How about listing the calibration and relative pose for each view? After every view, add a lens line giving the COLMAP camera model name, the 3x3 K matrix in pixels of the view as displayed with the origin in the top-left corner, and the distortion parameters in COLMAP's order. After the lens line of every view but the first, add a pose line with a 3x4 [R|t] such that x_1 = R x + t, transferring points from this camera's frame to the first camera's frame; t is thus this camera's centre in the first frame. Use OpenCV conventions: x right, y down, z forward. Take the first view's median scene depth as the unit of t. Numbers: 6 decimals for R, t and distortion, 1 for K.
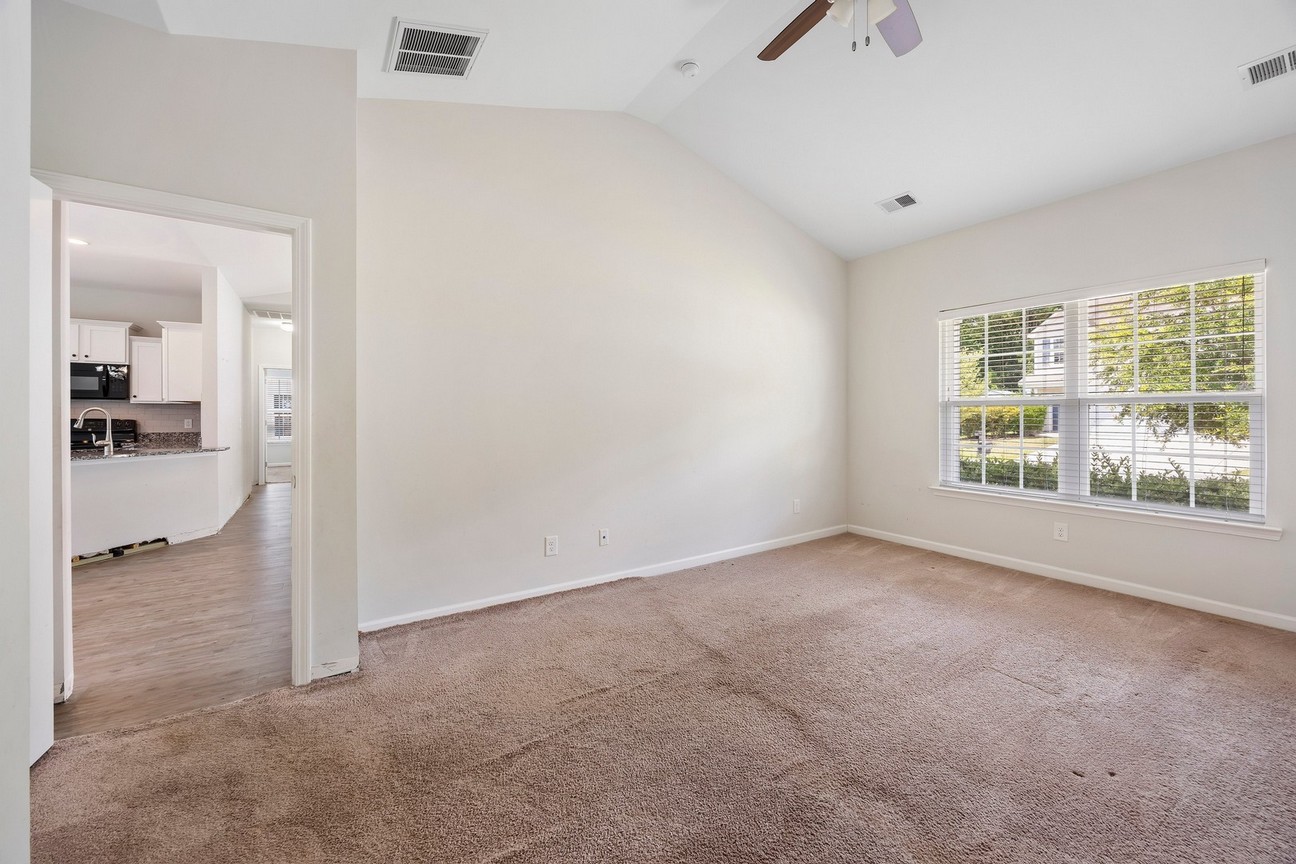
lens RADIAL K [[503.4, 0, 651.9], [0, 503.4, 413.9], [0, 0, 1]] dist [-0.001972, 0.000017]
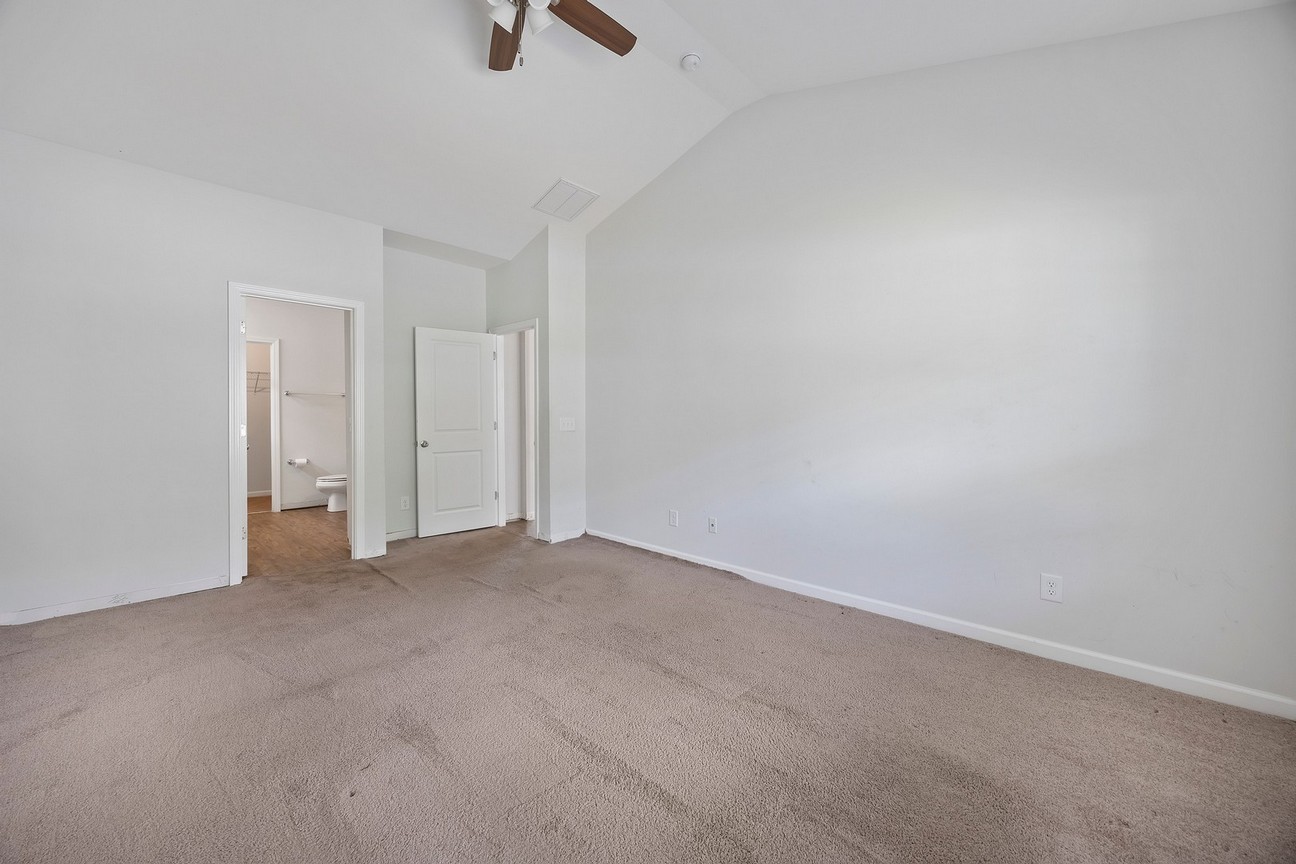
lens RADIAL K [[497.9, 0, 656.4], [0, 497.9, 415.0], [0, 0, 1]] dist [0.000854, -0.000037]
pose [[0.224887, 0.000315, -0.974385, 1.004005], [0.003729, 0.999992, 0.001184, 0.008738], [0.974378, -0.003900, 0.224884, 0.706077]]
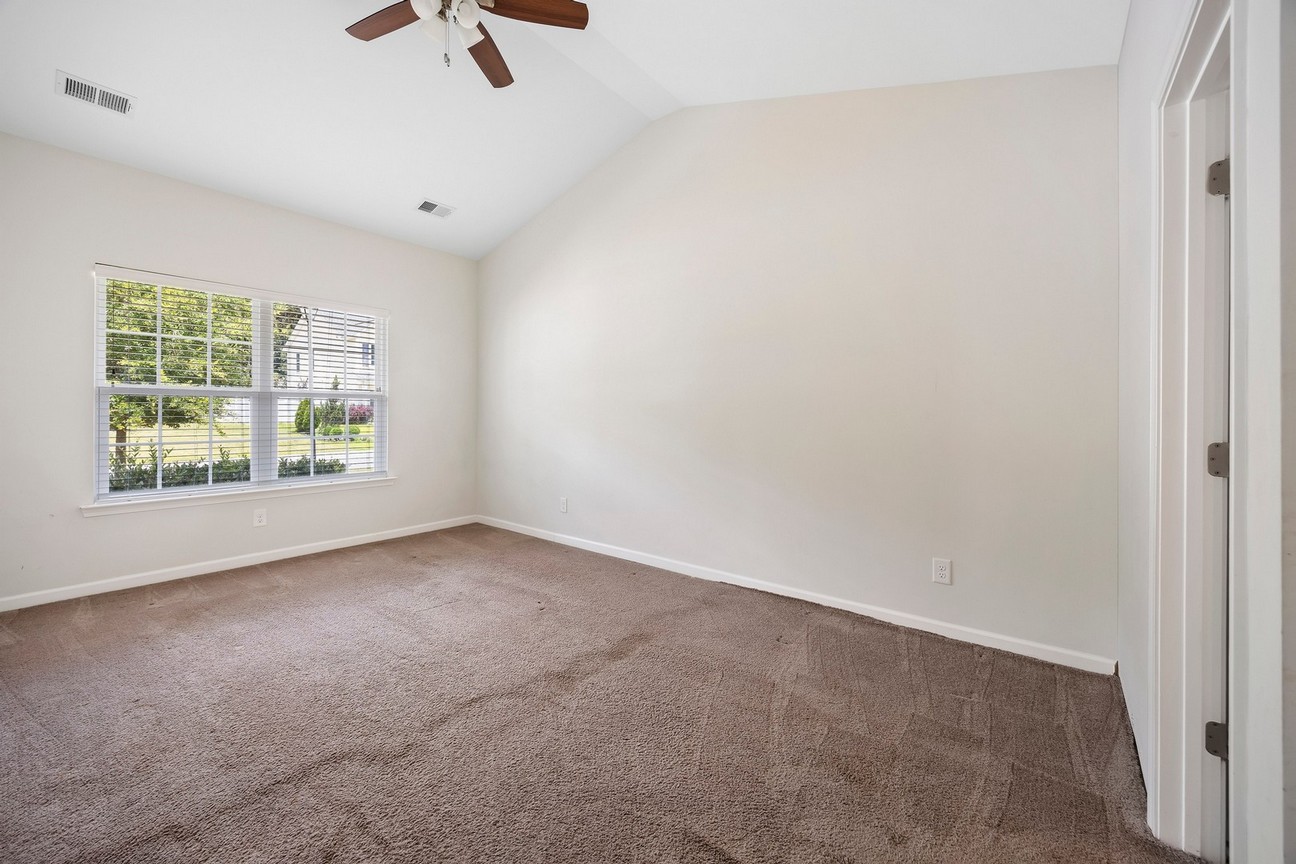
lens RADIAL K [[497.9, 0, 656.4], [0, 497.9, 415.0], [0, 0, 1]] dist [0.000854, -0.000037]
pose [[-0.319419, -0.010763, 0.947553, -0.497184], [-0.010660, 0.999913, 0.007765, 0.002456], [-0.947554, -0.007620, -0.319506, 0.615709]]
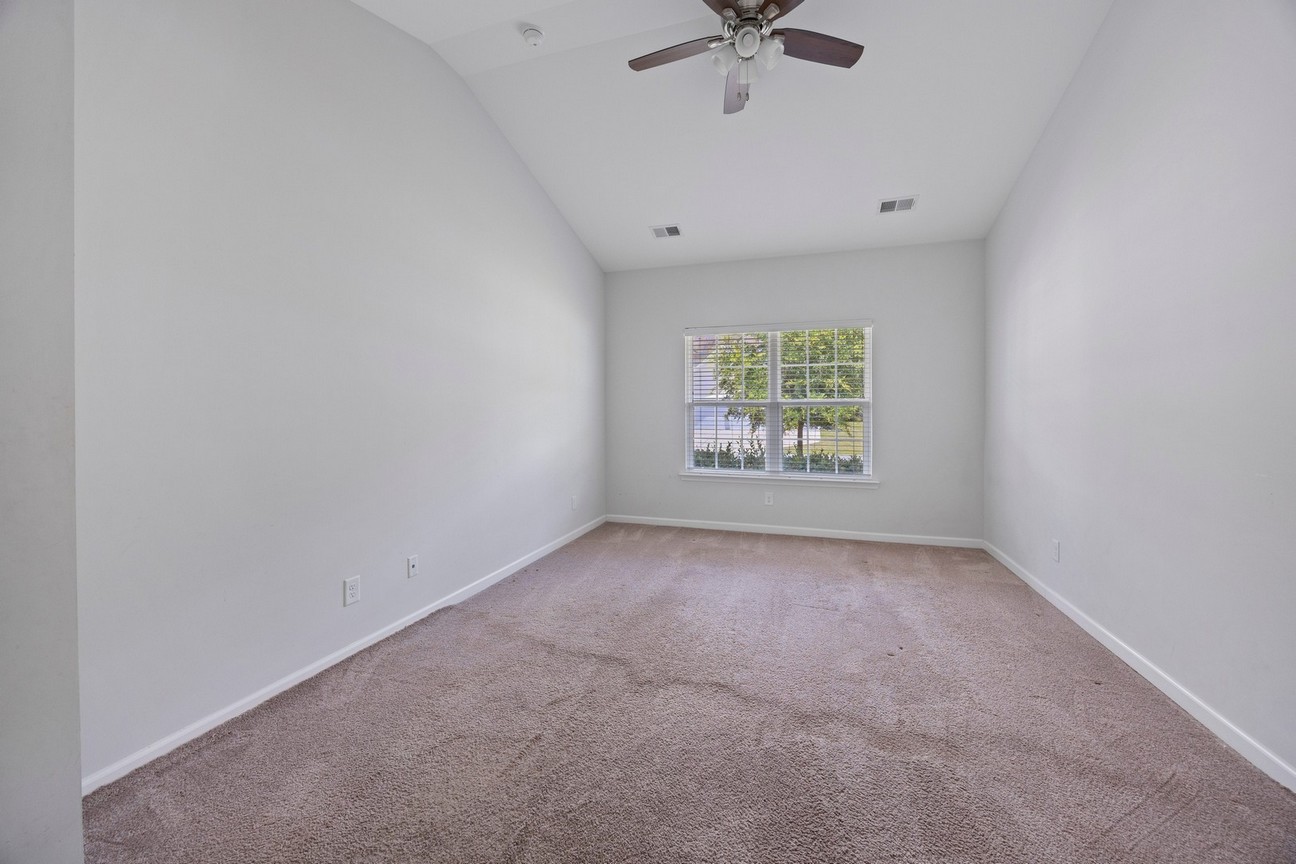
lens RADIAL K [[497.9, 0, 656.4], [0, 497.9, 415.0], [0, 0, 1]] dist [0.000854, -0.000037]
pose [[0.777656, -0.002127, 0.628686, -0.320972], [-0.000641, 0.999991, 0.004176, 0.000014], [-0.628689, -0.003650, 0.777648, 0.151639]]
